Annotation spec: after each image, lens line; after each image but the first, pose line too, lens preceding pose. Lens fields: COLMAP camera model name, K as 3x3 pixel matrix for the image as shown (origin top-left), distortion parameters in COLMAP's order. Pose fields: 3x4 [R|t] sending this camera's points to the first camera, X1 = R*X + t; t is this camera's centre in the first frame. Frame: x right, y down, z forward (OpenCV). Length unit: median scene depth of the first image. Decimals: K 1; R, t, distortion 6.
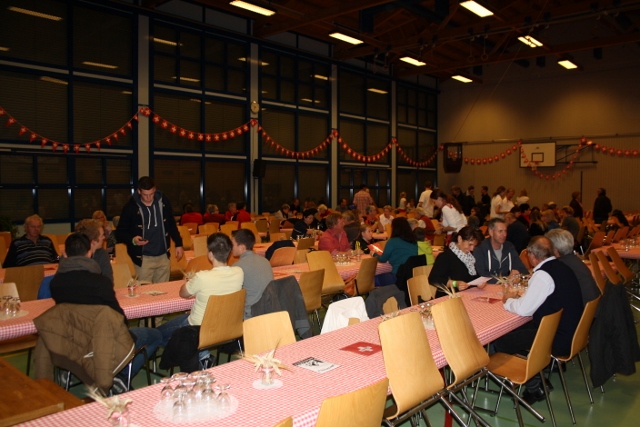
lens RADIAL K [[523.7, 0, 335.0], [0, 523.7, 211.5], [0, 0, 1]] dist [-0.168549, 0.128233]
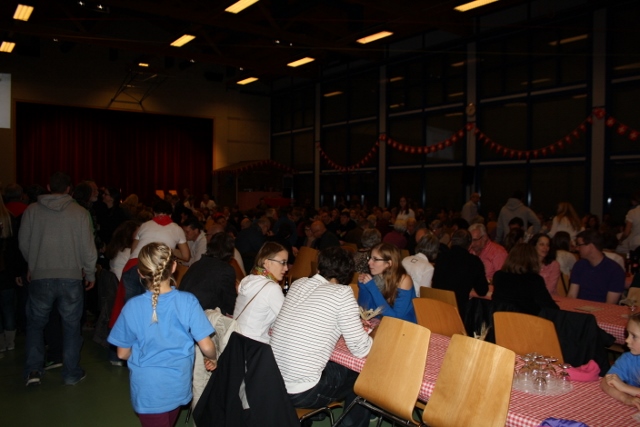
lens RADIAL K [[523.7, 0, 335.0], [0, 523.7, 211.5], [0, 0, 1]] dist [-0.168549, 0.128233]
pose [[-0.199190, 0.028235, -0.979554, 0.950565], [-0.049157, 0.998039, 0.038764, -0.048012], [0.978727, 0.055874, -0.197412, 1.111484]]
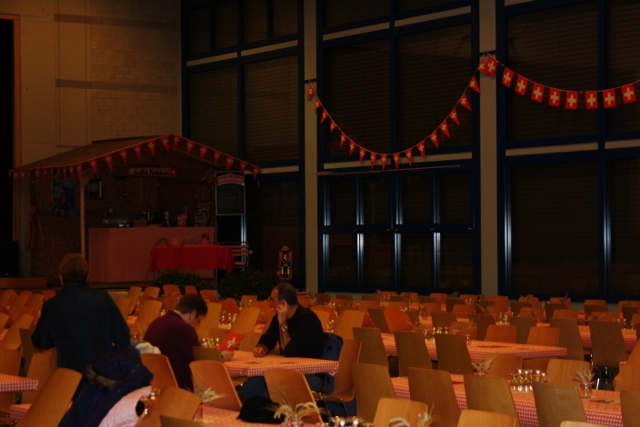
lens RADIAL K [[1560.7, 0, 320.0], [0, 1560.7, 213.5], [0, 0, 1]] dist [0.092989, 0.288730]
pose [[-0.257397, -0.010931, -0.966244, 1.002132], [-0.031484, 0.999500, -0.002920, -0.050892], [0.965793, 0.029670, -0.257613, 1.174423]]
